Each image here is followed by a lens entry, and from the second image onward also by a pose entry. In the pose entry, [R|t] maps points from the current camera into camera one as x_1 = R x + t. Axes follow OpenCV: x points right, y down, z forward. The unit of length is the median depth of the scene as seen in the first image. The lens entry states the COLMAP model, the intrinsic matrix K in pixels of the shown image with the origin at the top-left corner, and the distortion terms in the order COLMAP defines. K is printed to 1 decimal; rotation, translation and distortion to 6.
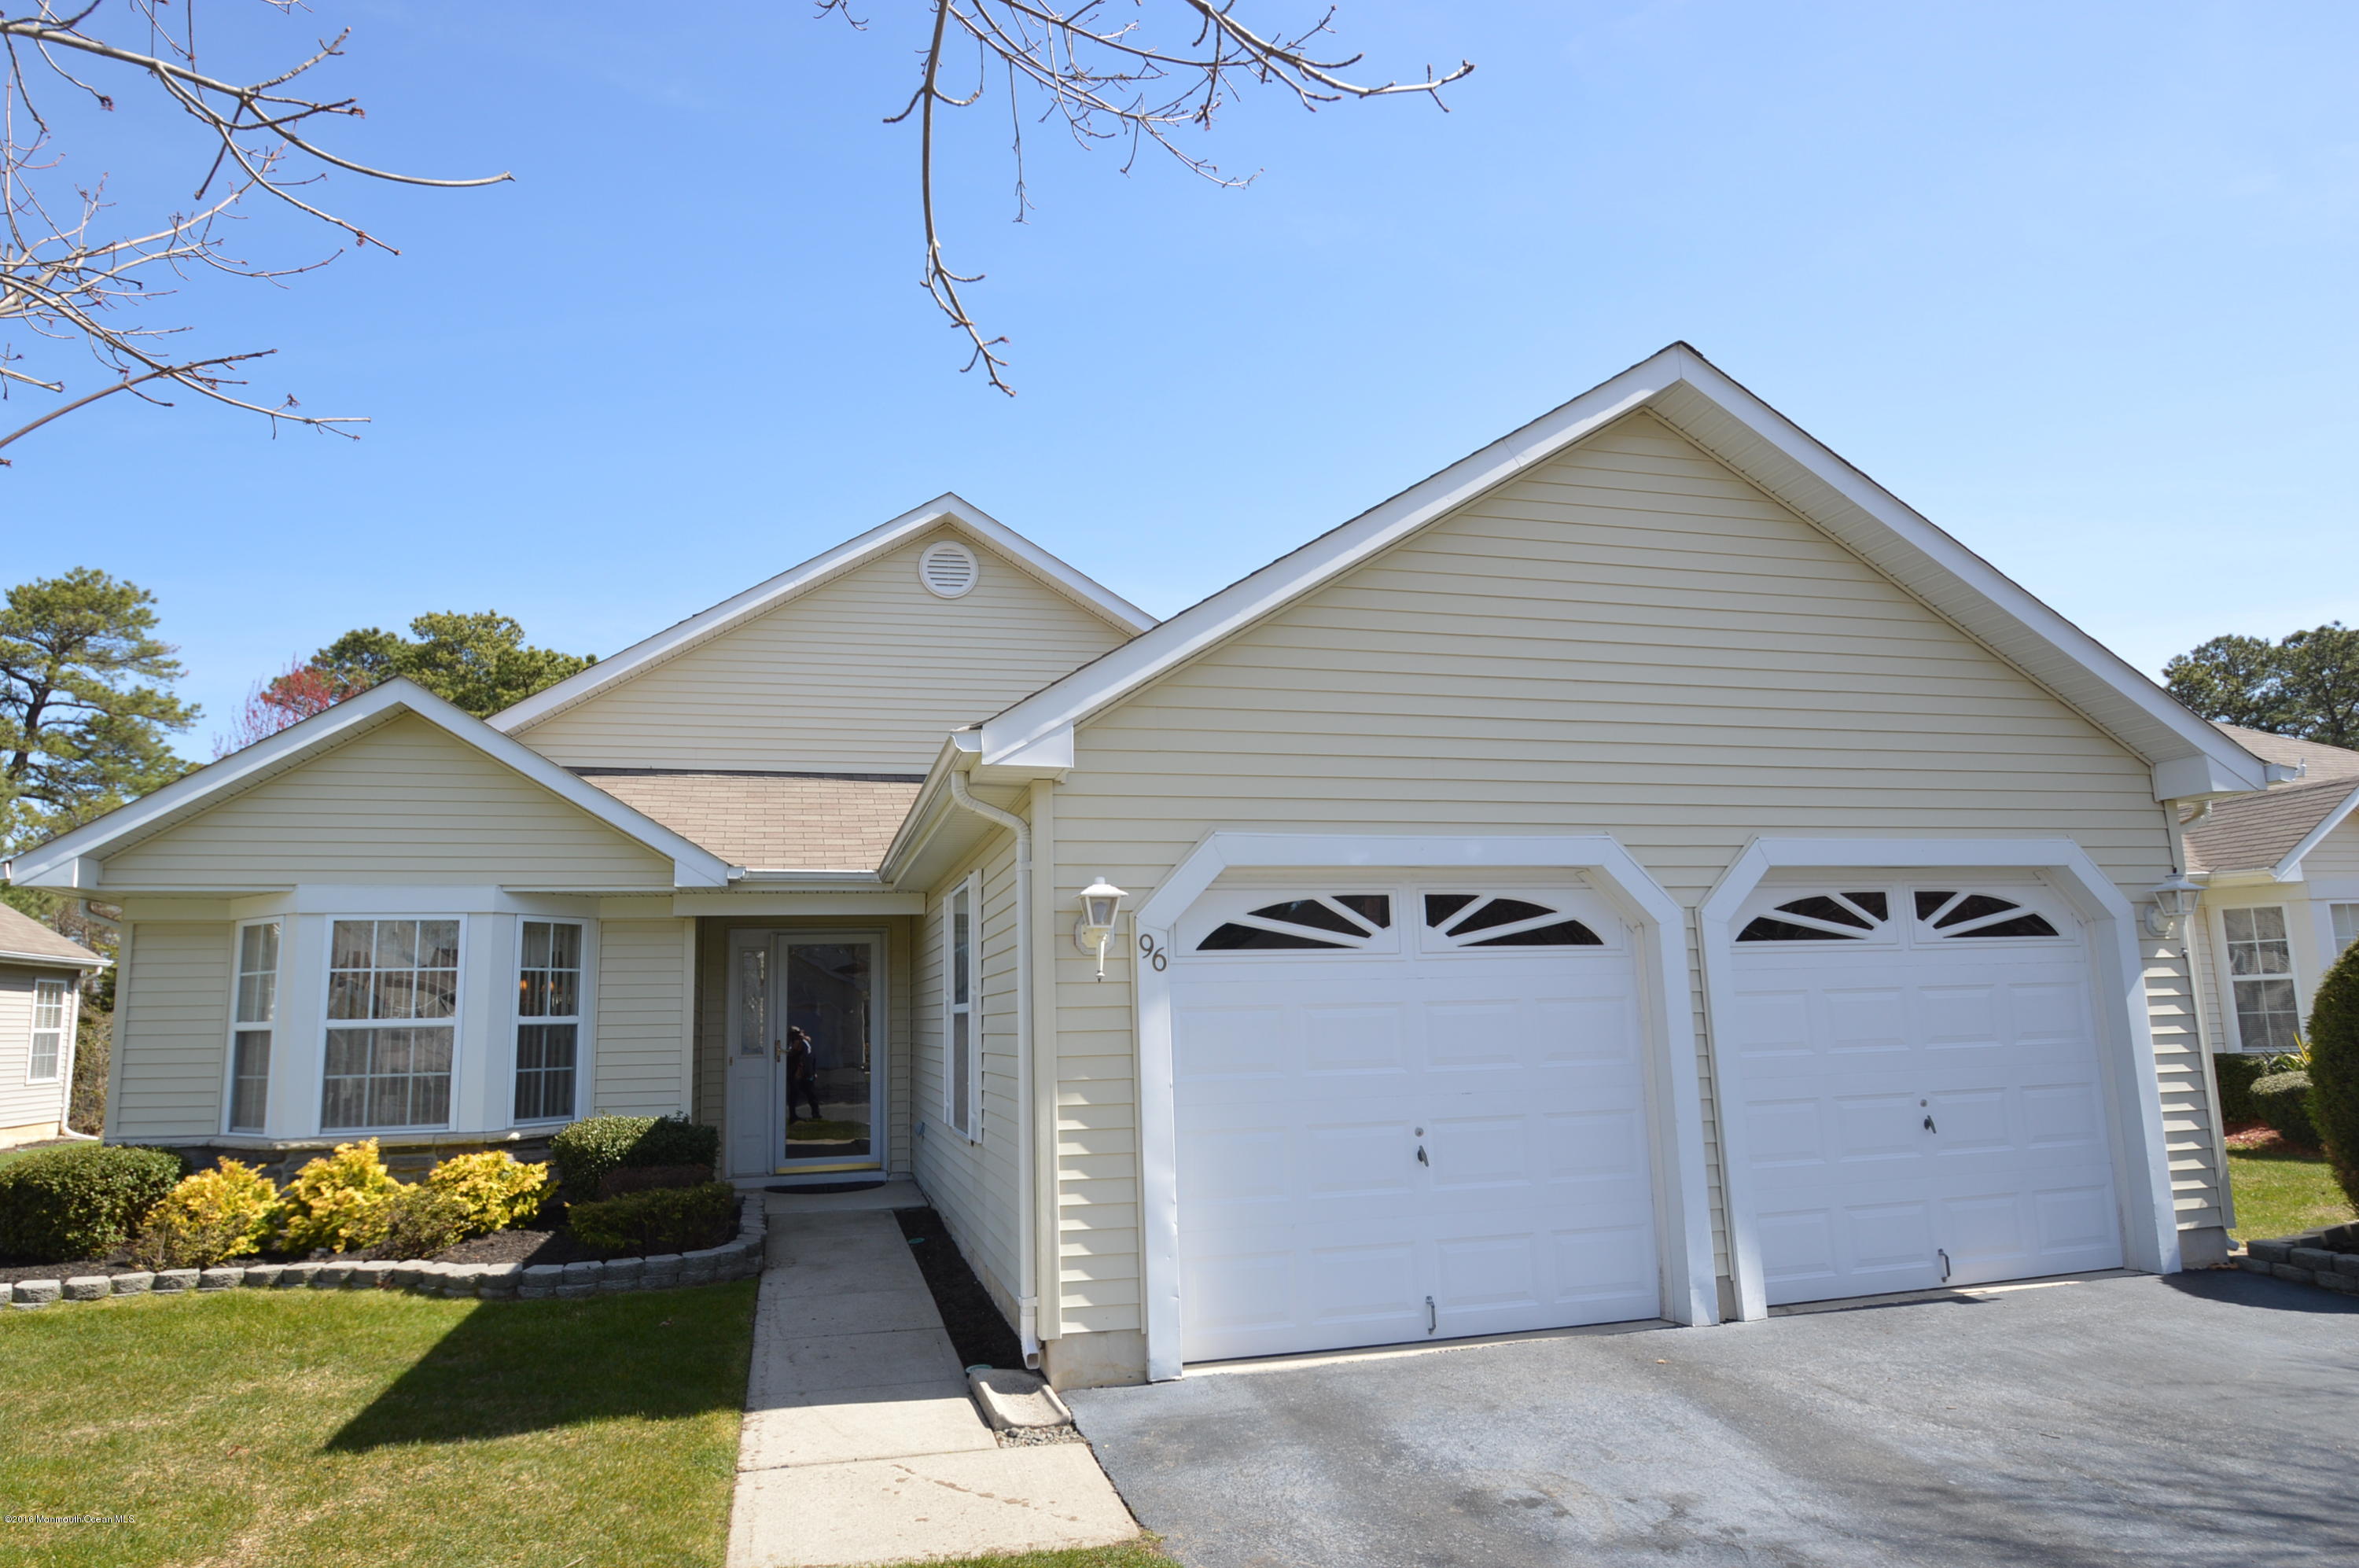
lens RADIAL K [[1294.2, 0, 1139.3], [0, 1294.2, 783.5], [0, 0, 1]] dist [-0.031747, -0.000446]
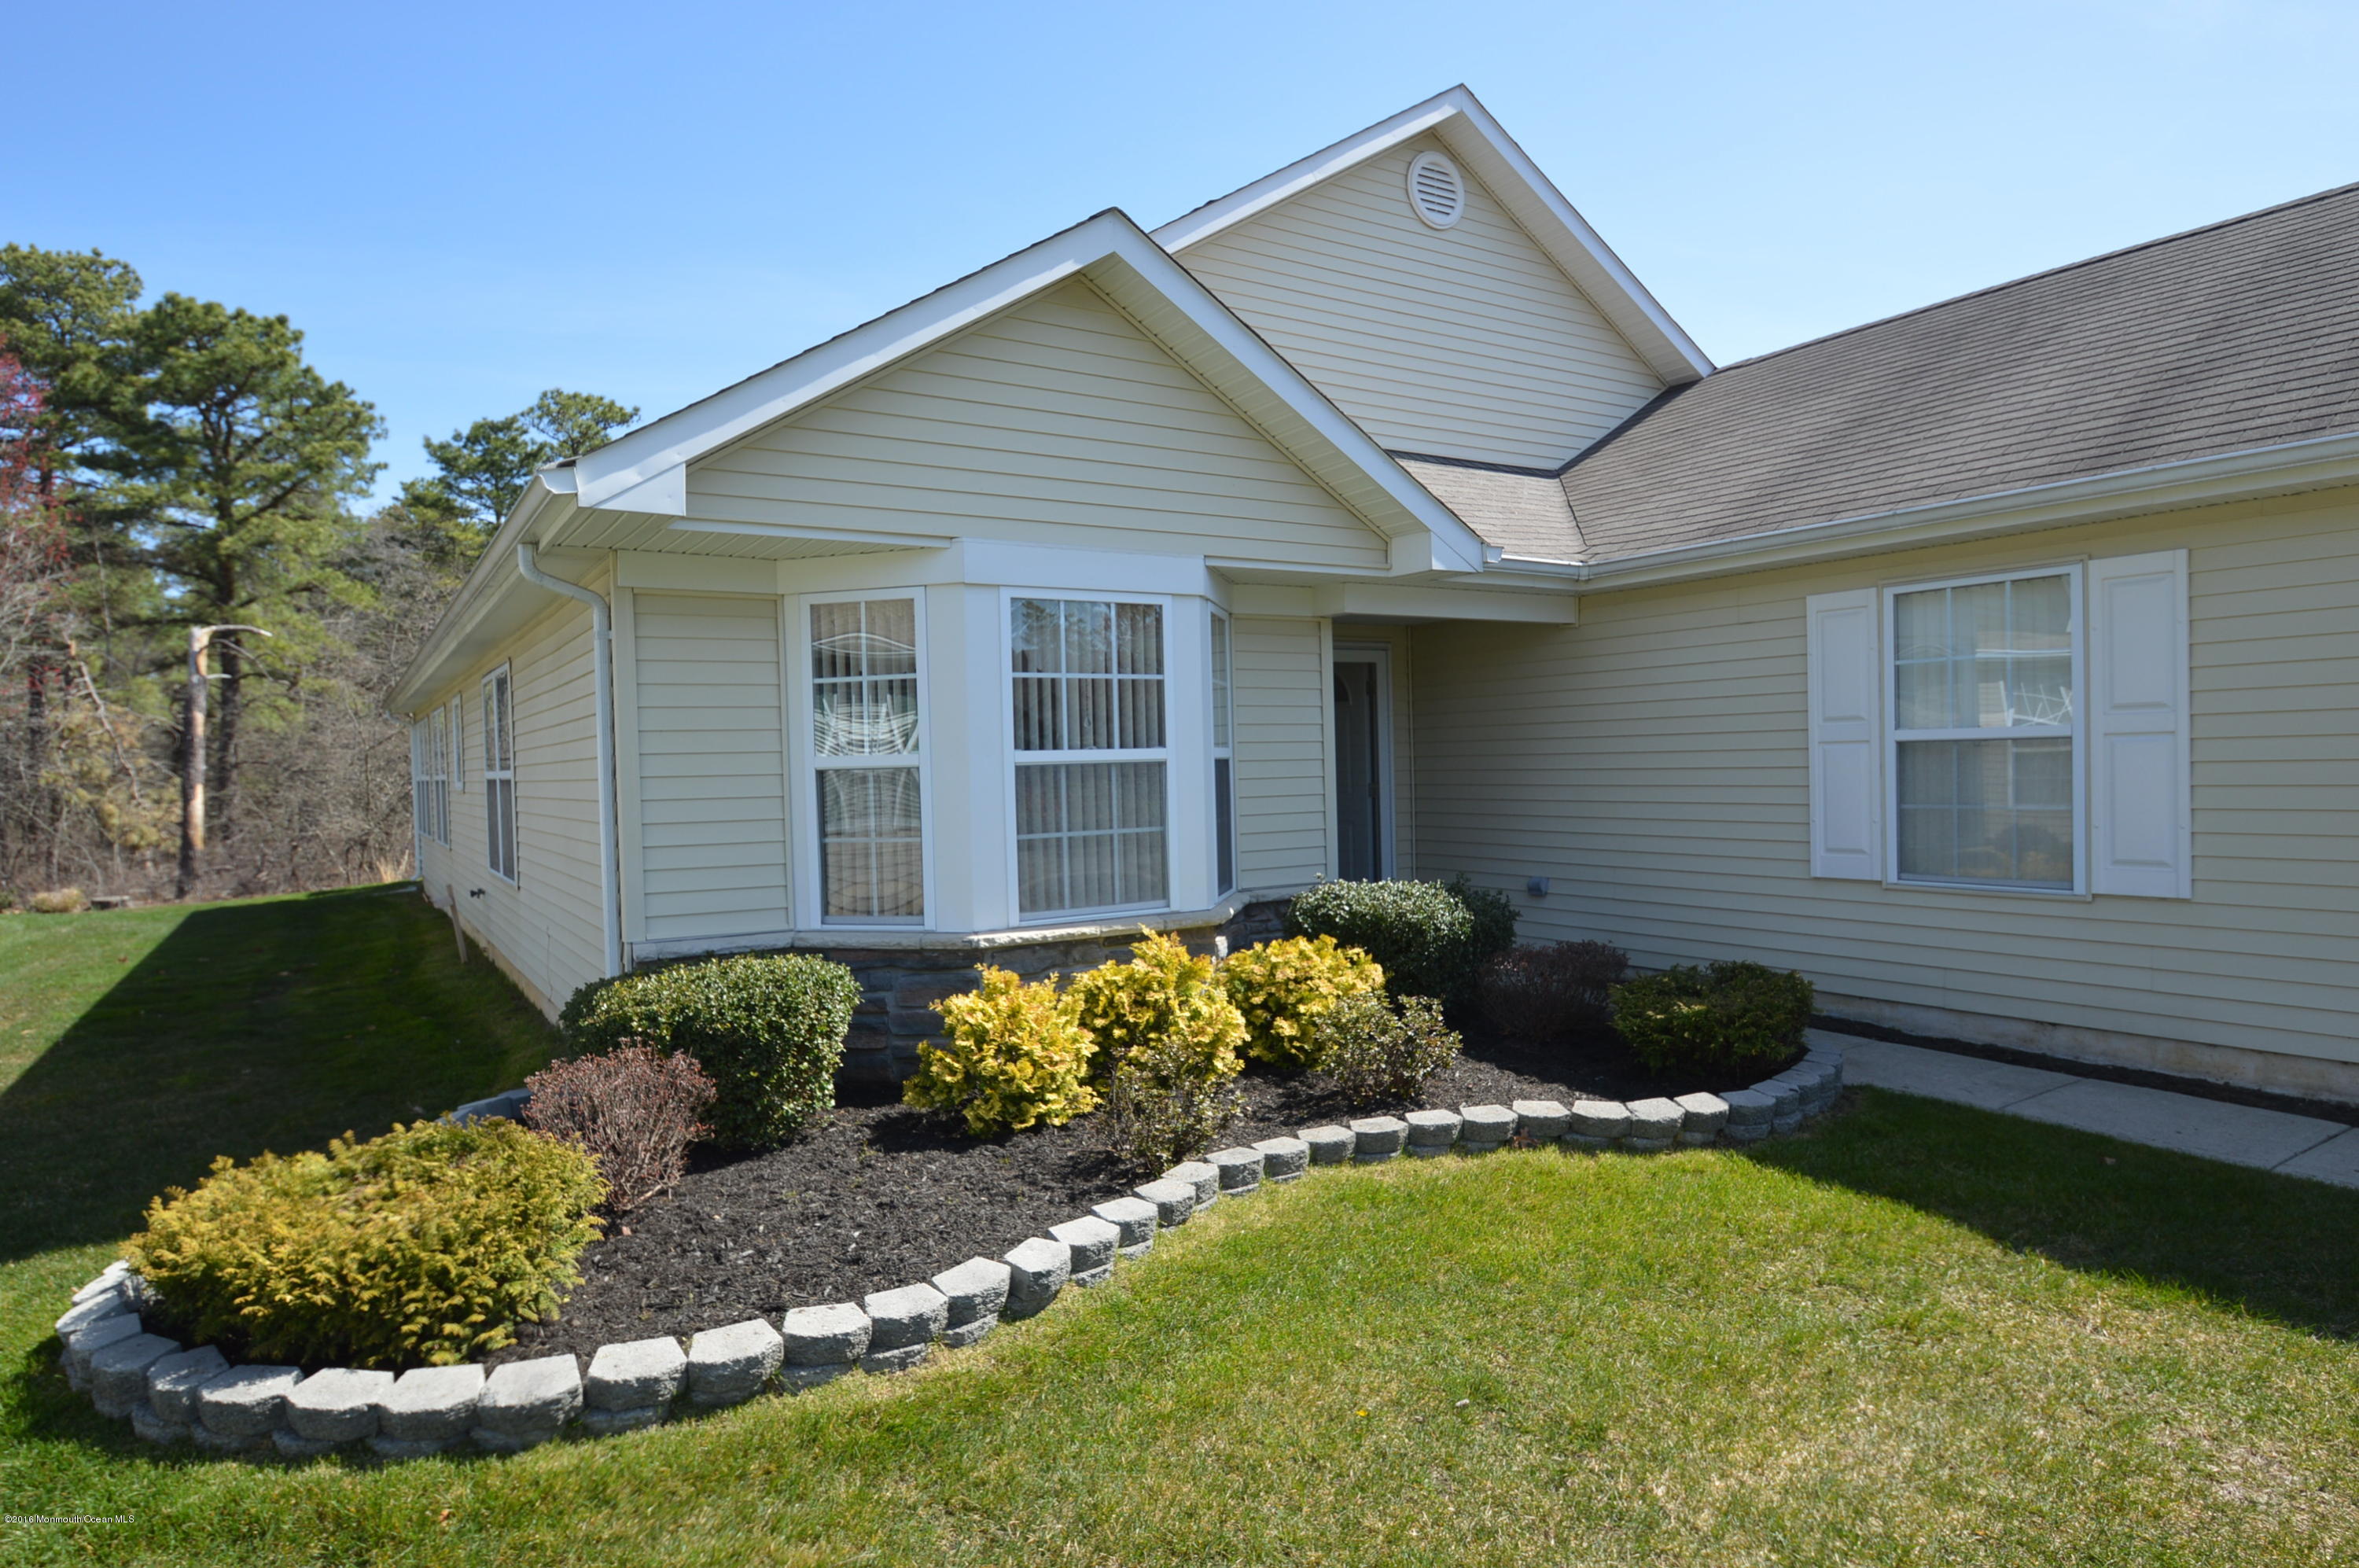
lens RADIAL K [[1294.2, 0, 1139.3], [0, 1294.2, 783.5], [0, 0, 1]] dist [-0.031747, -0.000446]
pose [[0.958838, 0.001459, 0.283949, -0.742362], [-0.053863, 0.982766, 0.176832, 0.080277], [-0.278798, -0.184848, 0.942392, 0.352993]]
